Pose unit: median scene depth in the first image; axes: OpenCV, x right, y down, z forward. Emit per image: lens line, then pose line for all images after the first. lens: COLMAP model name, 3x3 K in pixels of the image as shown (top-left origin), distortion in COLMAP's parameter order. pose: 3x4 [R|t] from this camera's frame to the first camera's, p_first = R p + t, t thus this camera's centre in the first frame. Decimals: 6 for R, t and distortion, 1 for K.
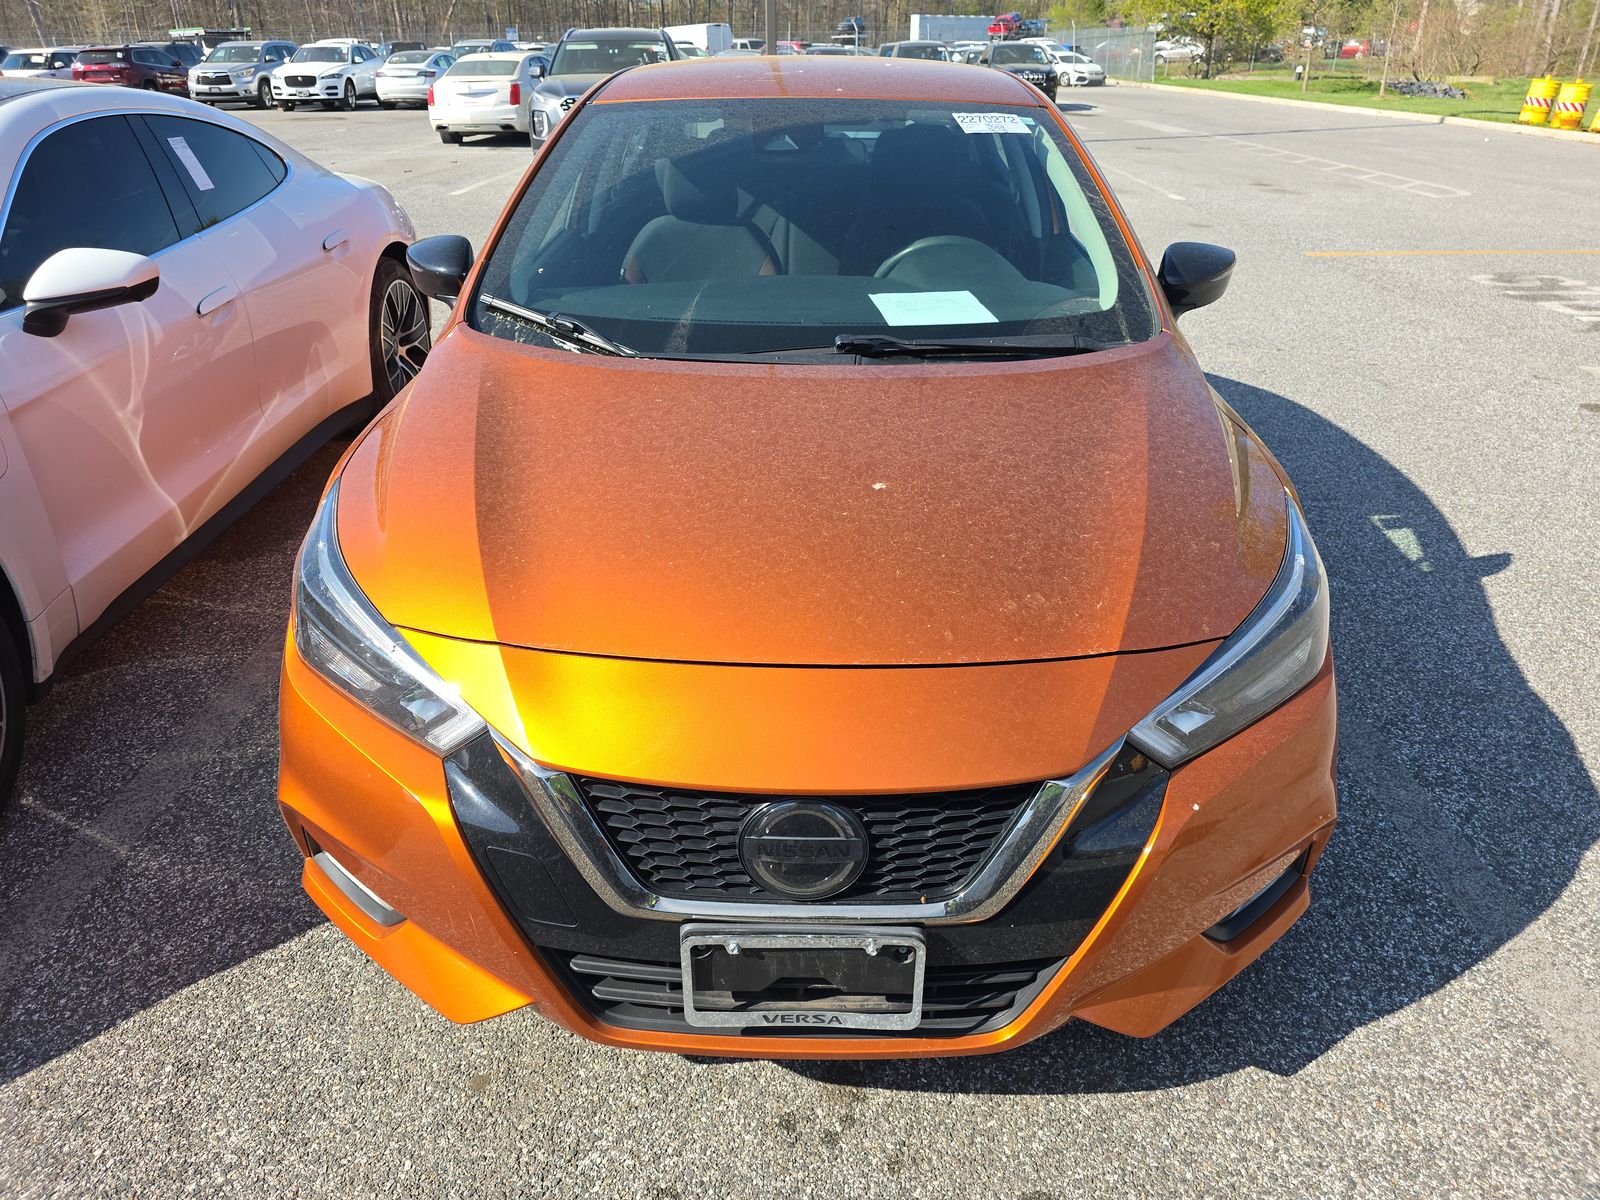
lens RADIAL K [[1088.6, 0, 800.0], [0, 1088.6, 600.0], [0, 0, 1]] dist [0.035052, -0.034244]
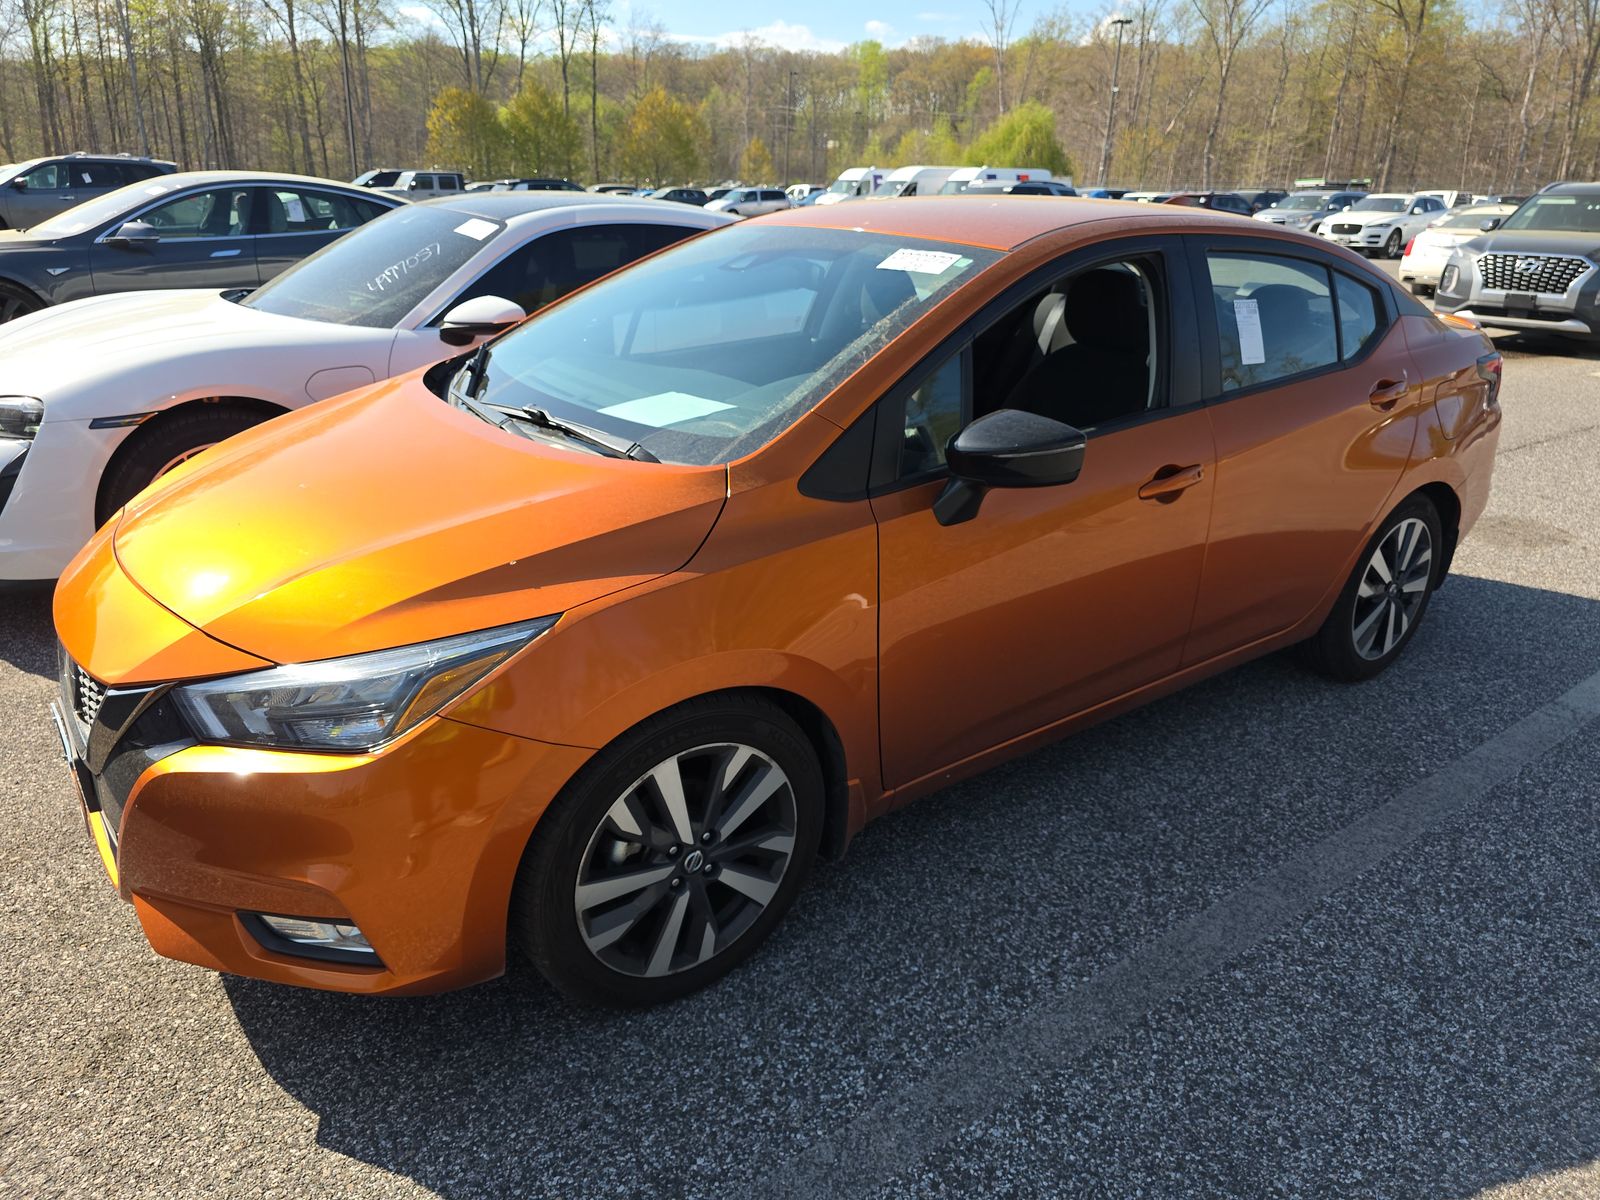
lens RADIAL K [[1088.6, 0, 800.0], [0, 1088.6, 600.0], [0, 0, 1]] dist [0.035052, -0.034244]
pose [[0.612567, 0.296072, -0.732873, 0.129123], [-0.378597, 0.923819, 0.056765, -0.024716], [0.693849, 0.242691, 0.677994, 0.049946]]
